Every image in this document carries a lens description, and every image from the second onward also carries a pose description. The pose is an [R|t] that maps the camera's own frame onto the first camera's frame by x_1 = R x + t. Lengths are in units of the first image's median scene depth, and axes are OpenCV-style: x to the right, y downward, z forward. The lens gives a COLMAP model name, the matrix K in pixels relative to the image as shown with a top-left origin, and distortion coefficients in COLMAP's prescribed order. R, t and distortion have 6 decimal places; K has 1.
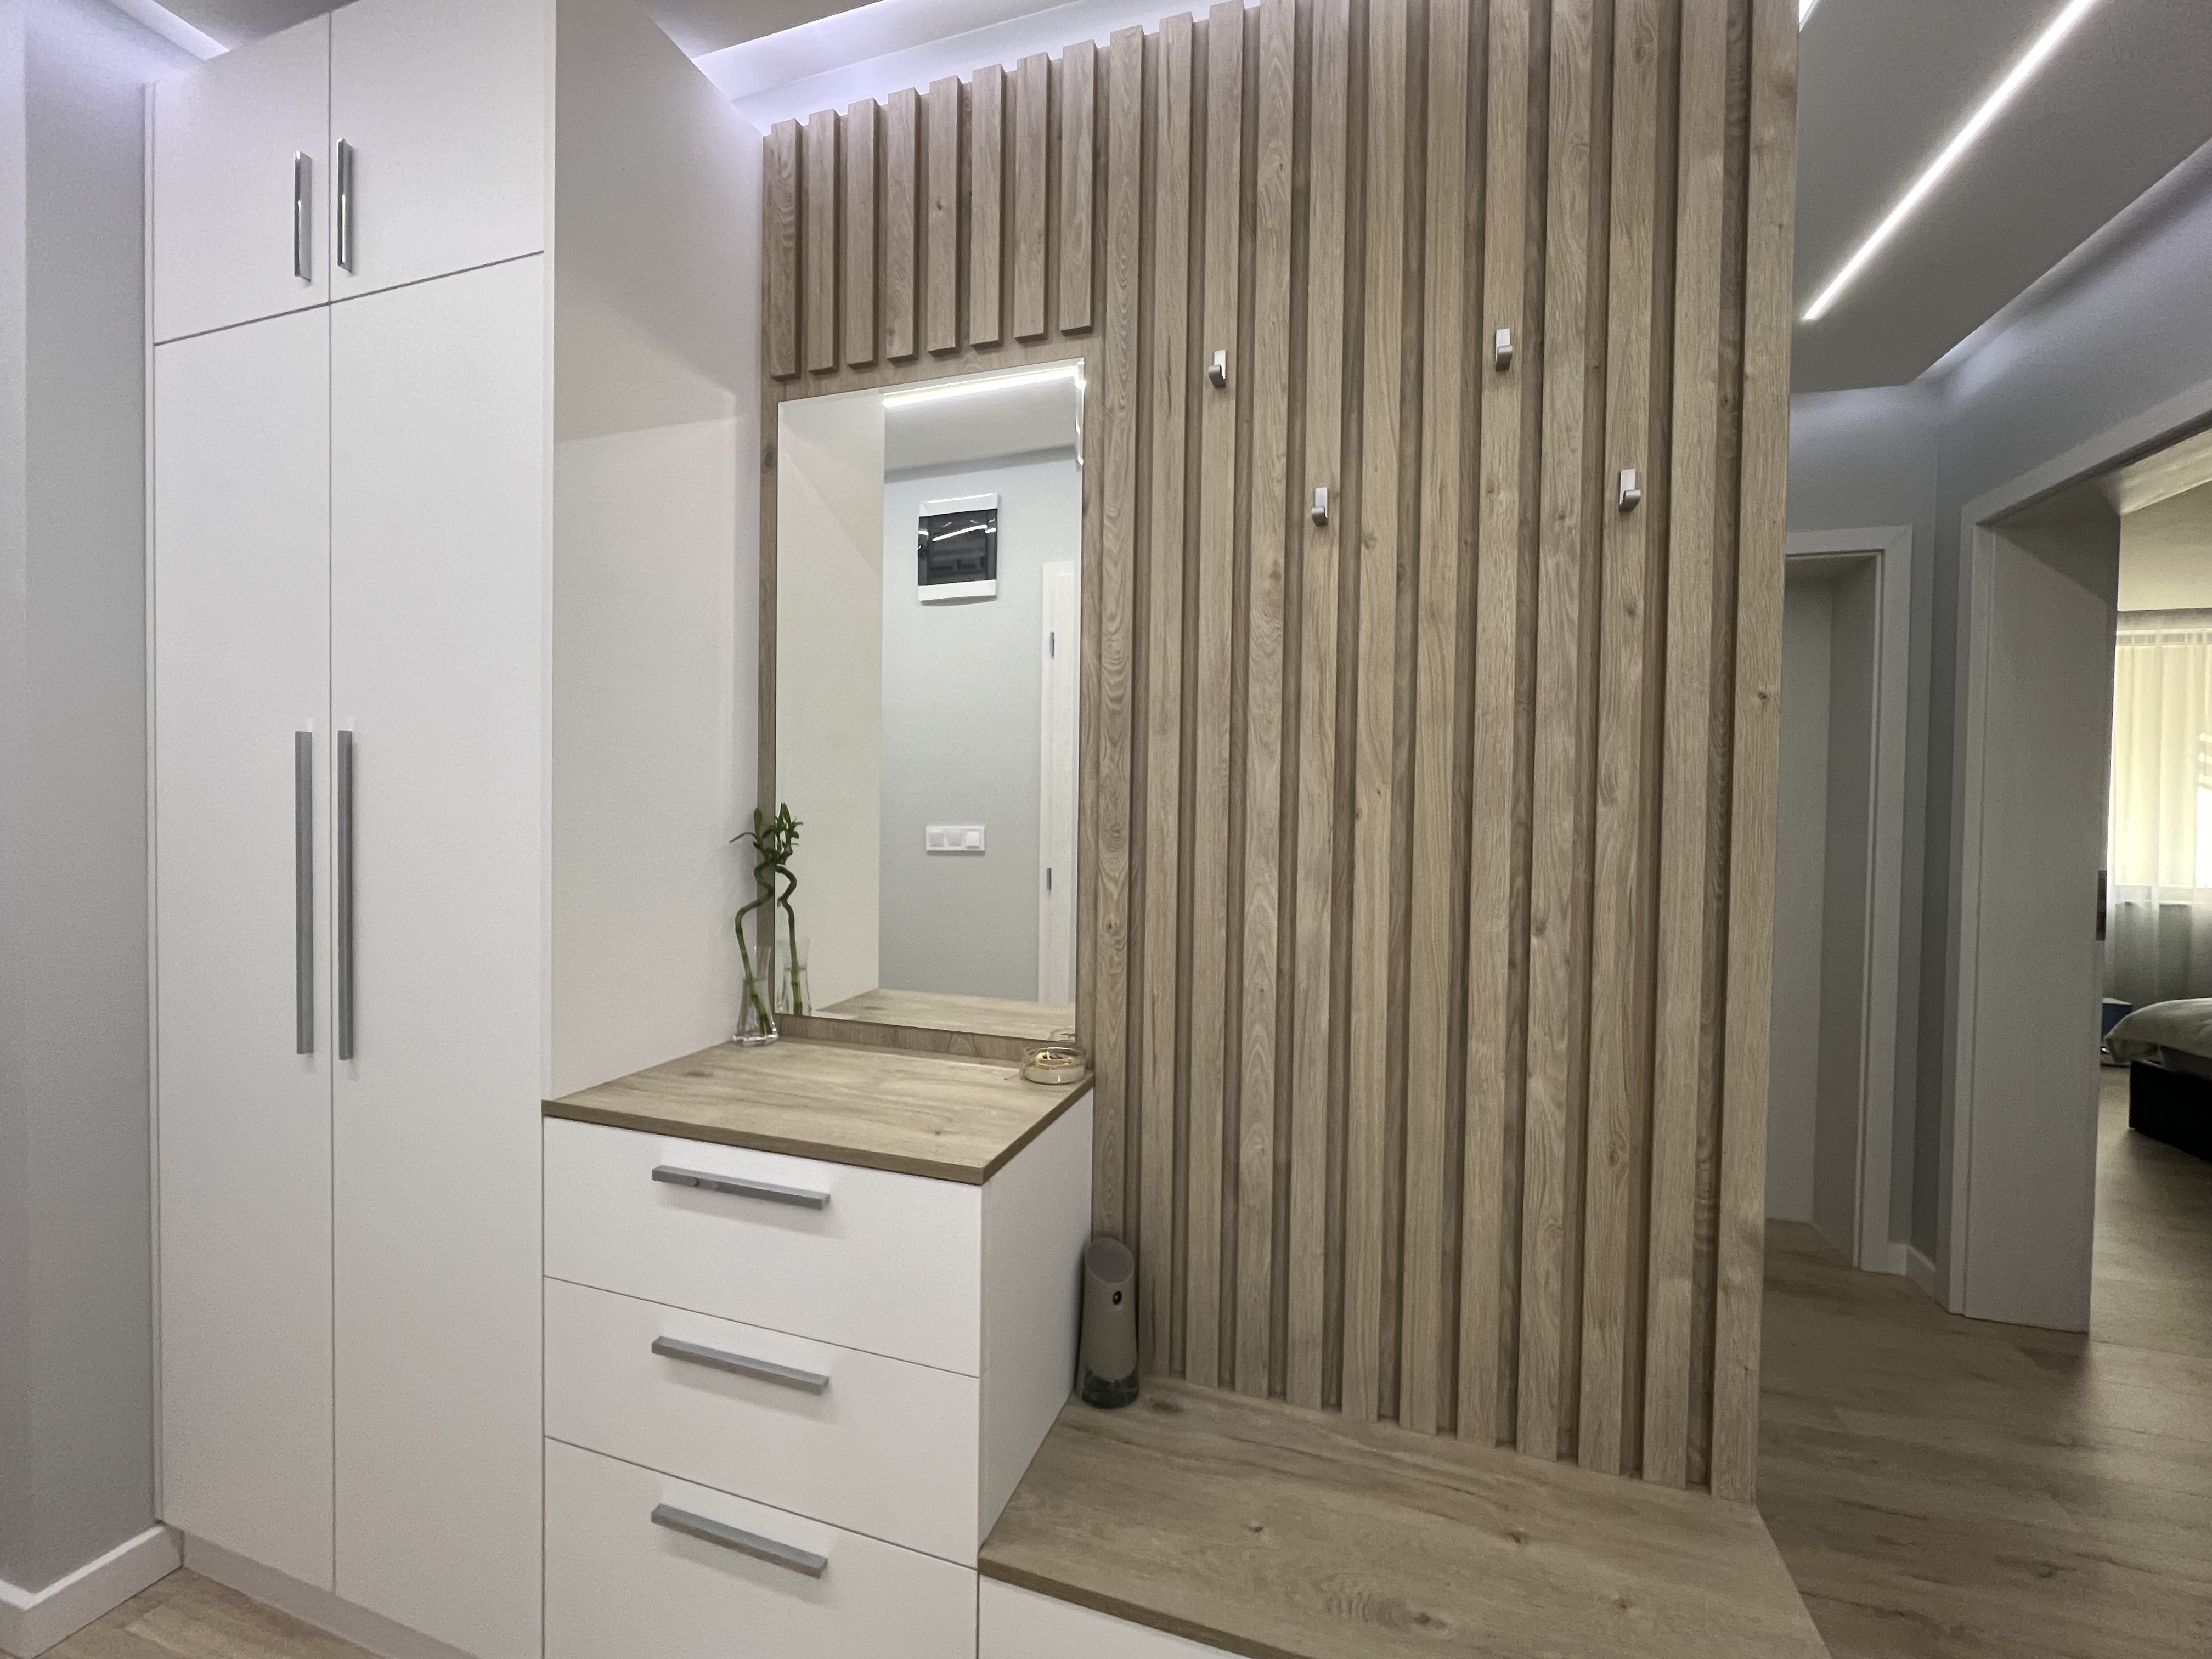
lens RADIAL K [[925.7, 0, 1105.1], [0, 925.7, 821.7], [0, 0, 1]] dist [-0.005768, 0.000833]
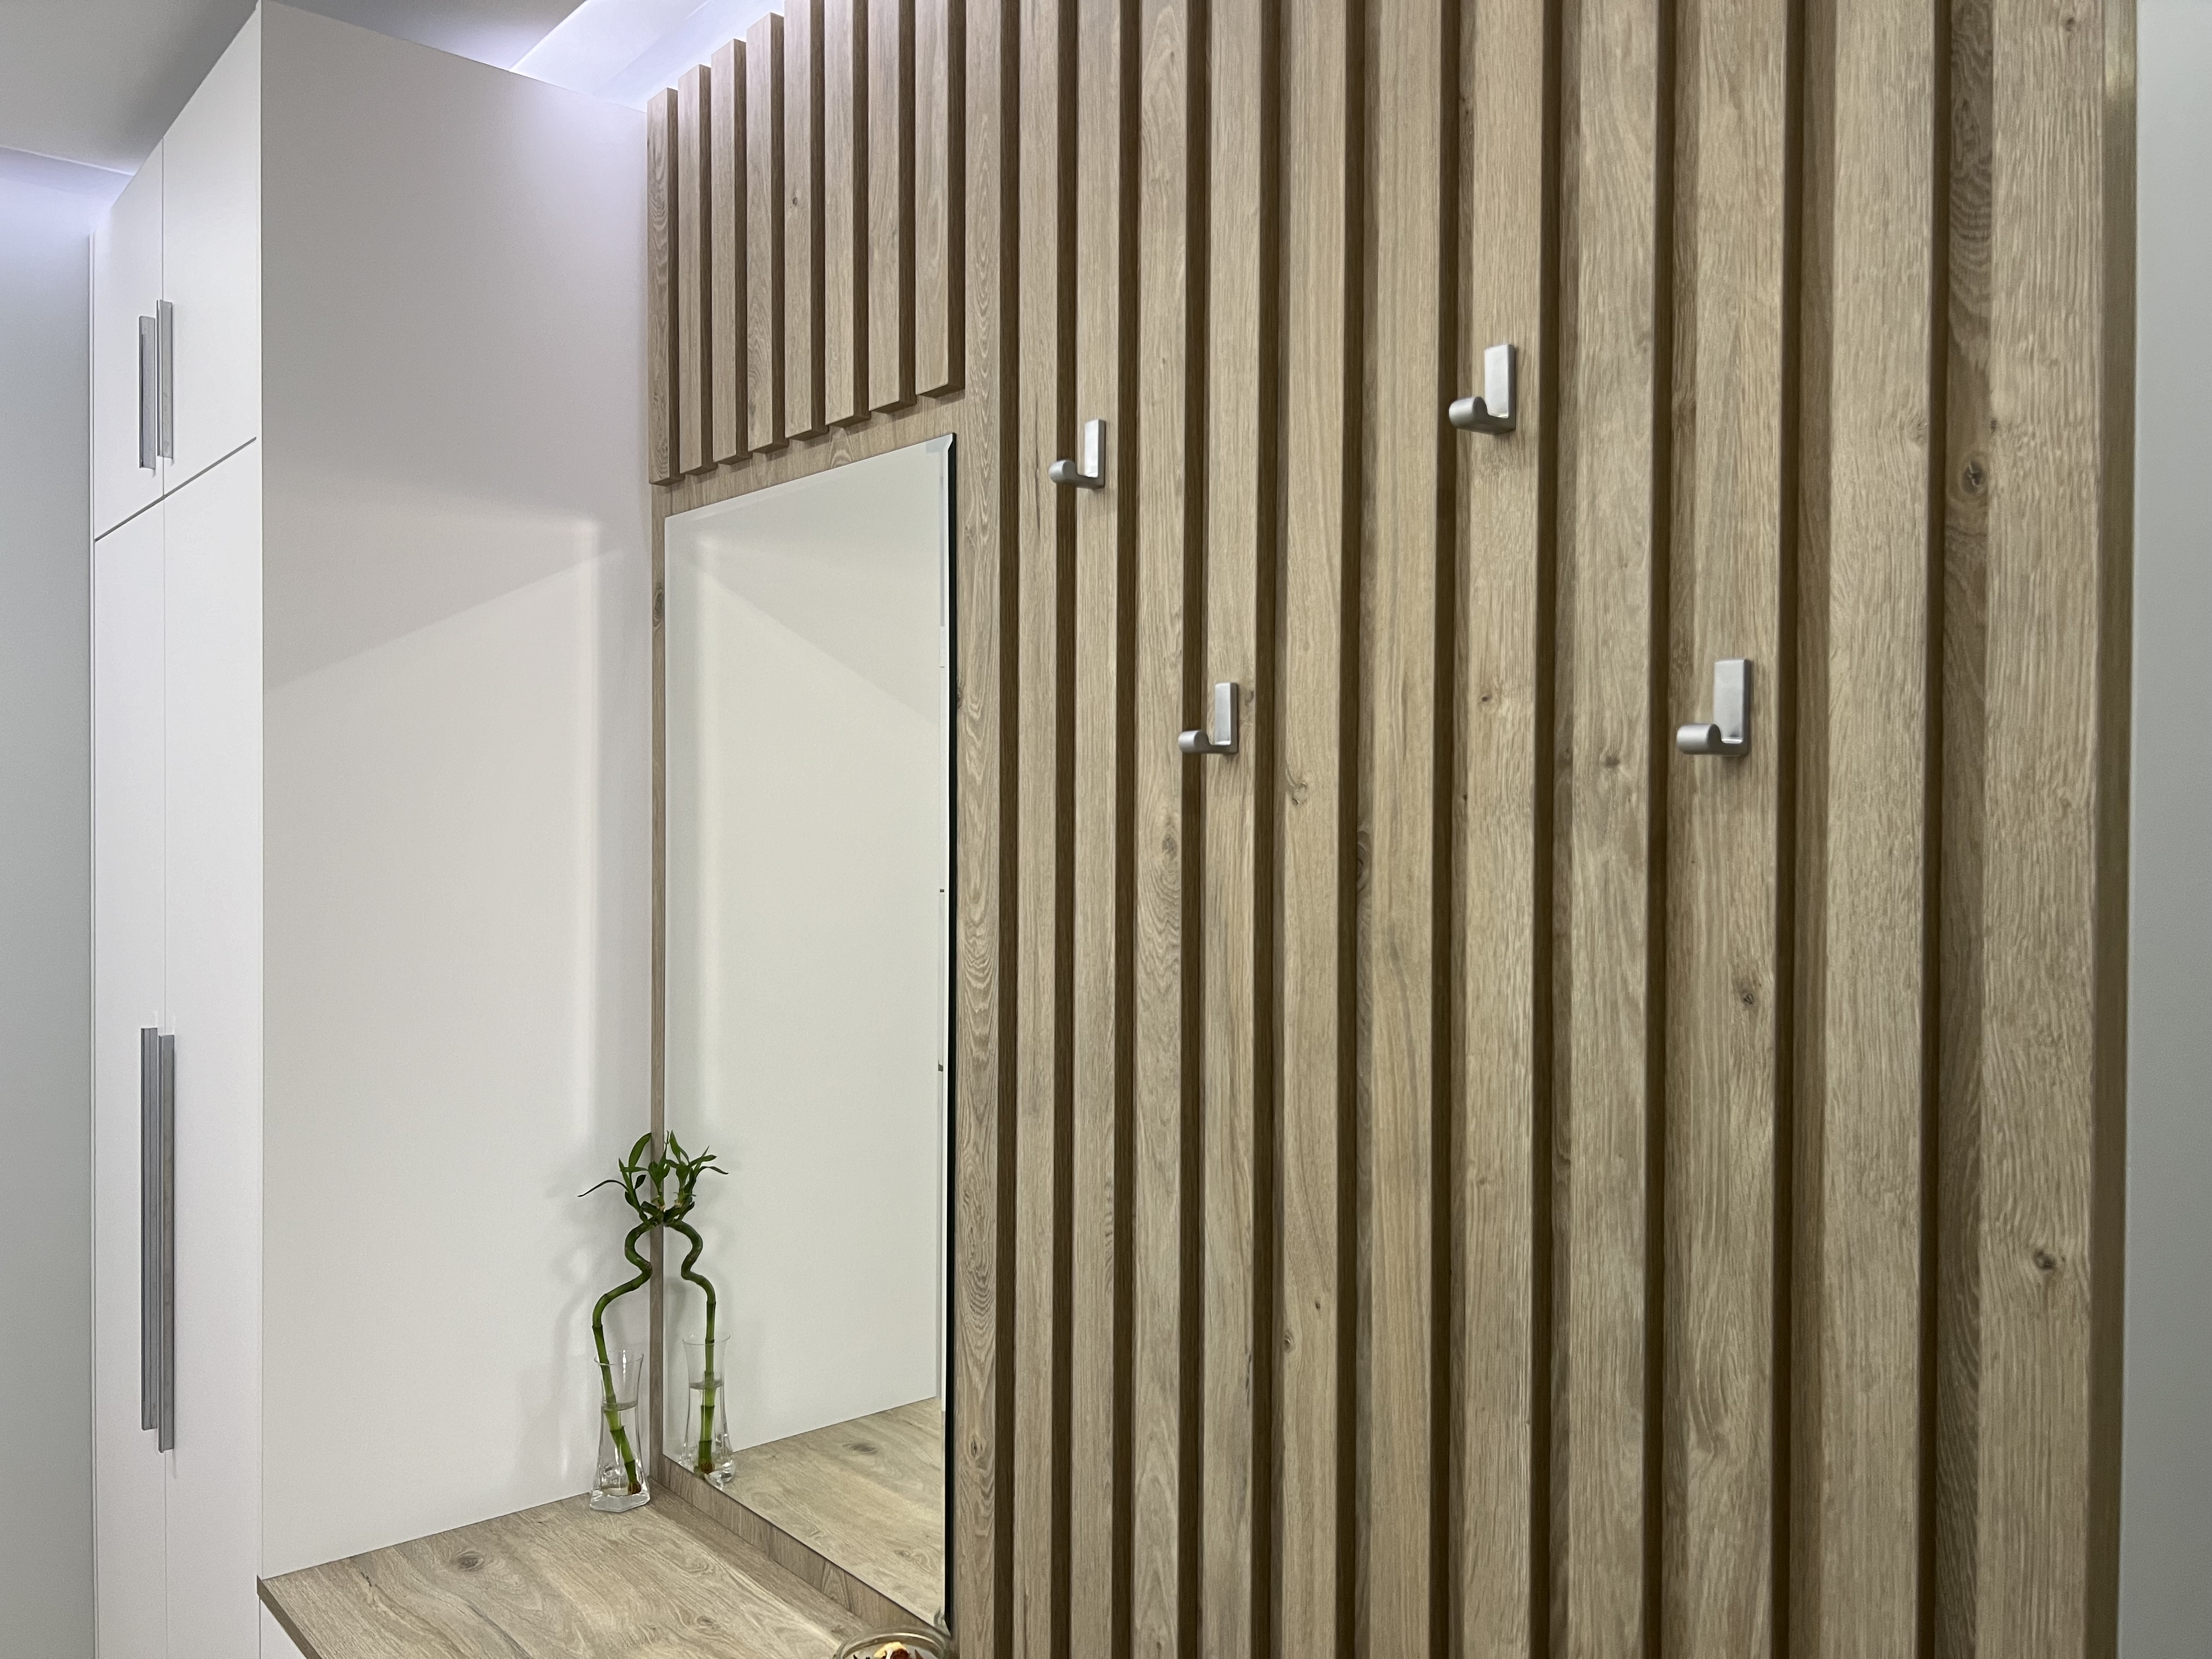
lens RADIAL K [[1667.6, 0, 1106.0], [0, 1667.6, 829.5], [0, 0, 1]] dist [0.070881, -0.087514]
pose [[0.855960, -0.007702, -0.516985, 0.640110], [-0.001400, 0.999851, -0.017214, -0.258895], [0.517040, 0.015459, 0.855822, 0.177198]]
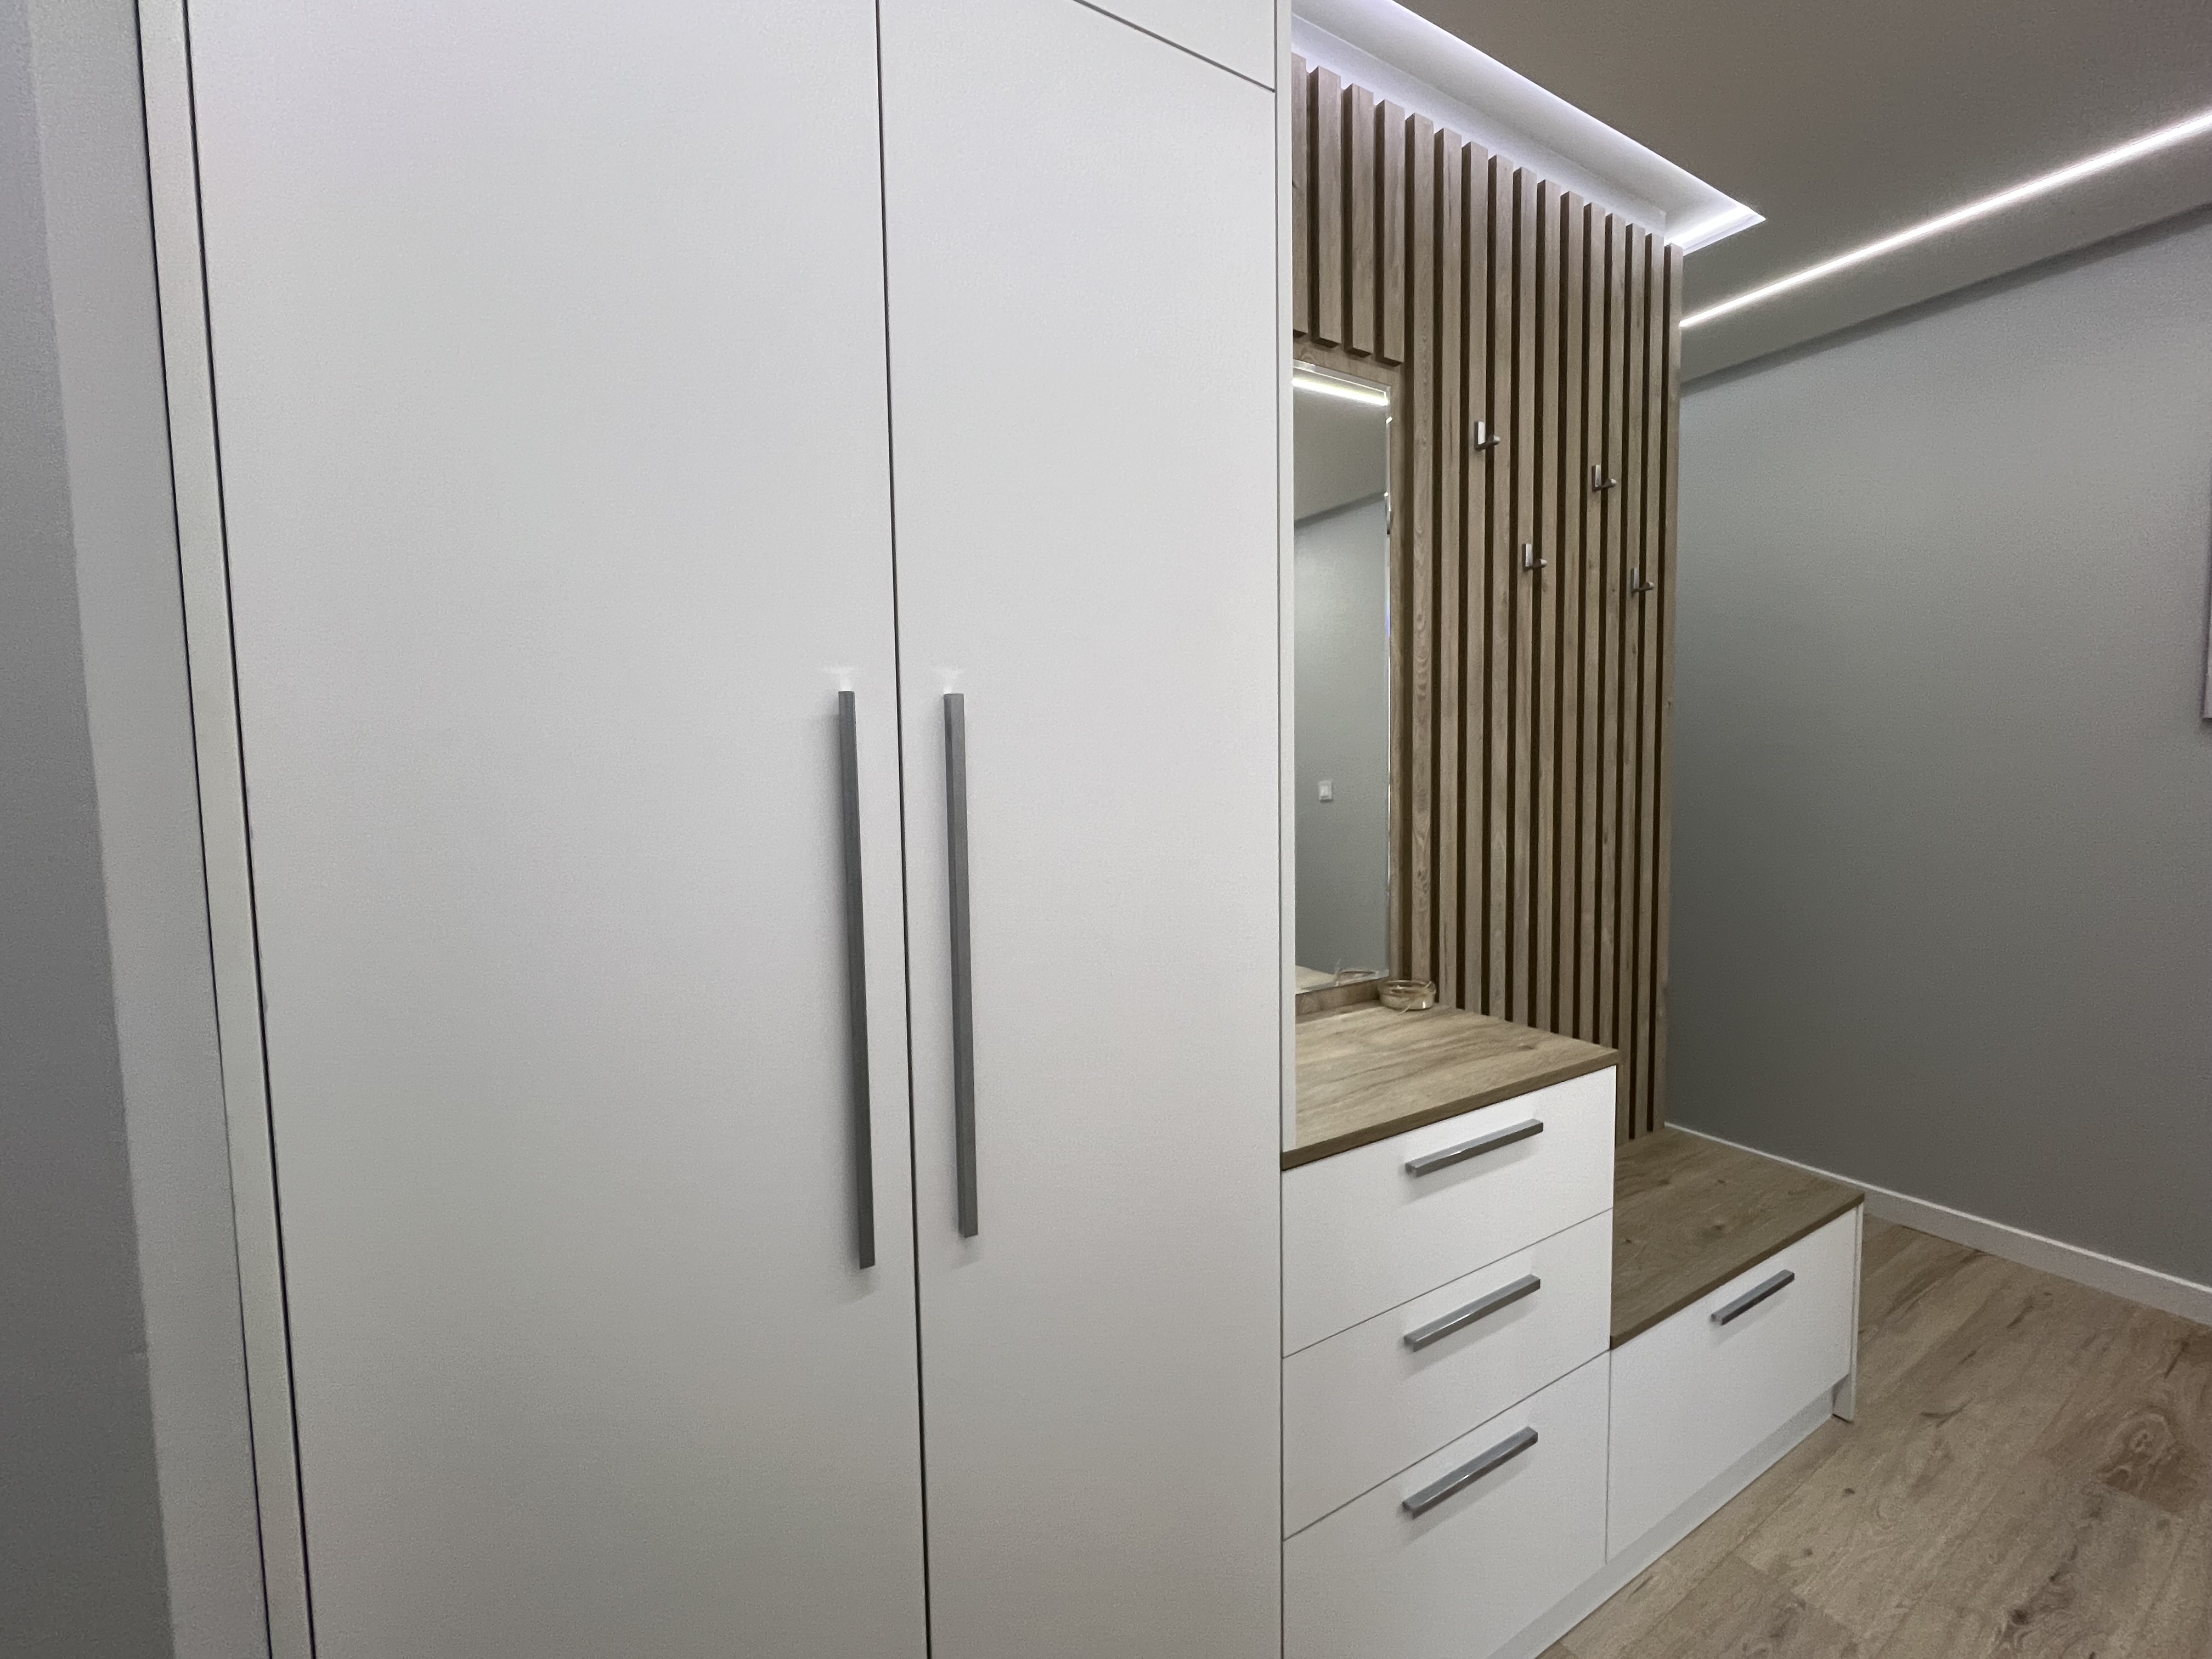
lens RADIAL K [[925.7, 0, 1105.1], [0, 925.7, 821.7], [0, 0, 1]] dist [-0.005768, 0.000833]
pose [[0.651135, -0.075432, 0.755204, -1.258716], [0.041402, 0.997097, 0.063897, -0.053578], [-0.757832, -0.010339, 0.652368, 0.553711]]
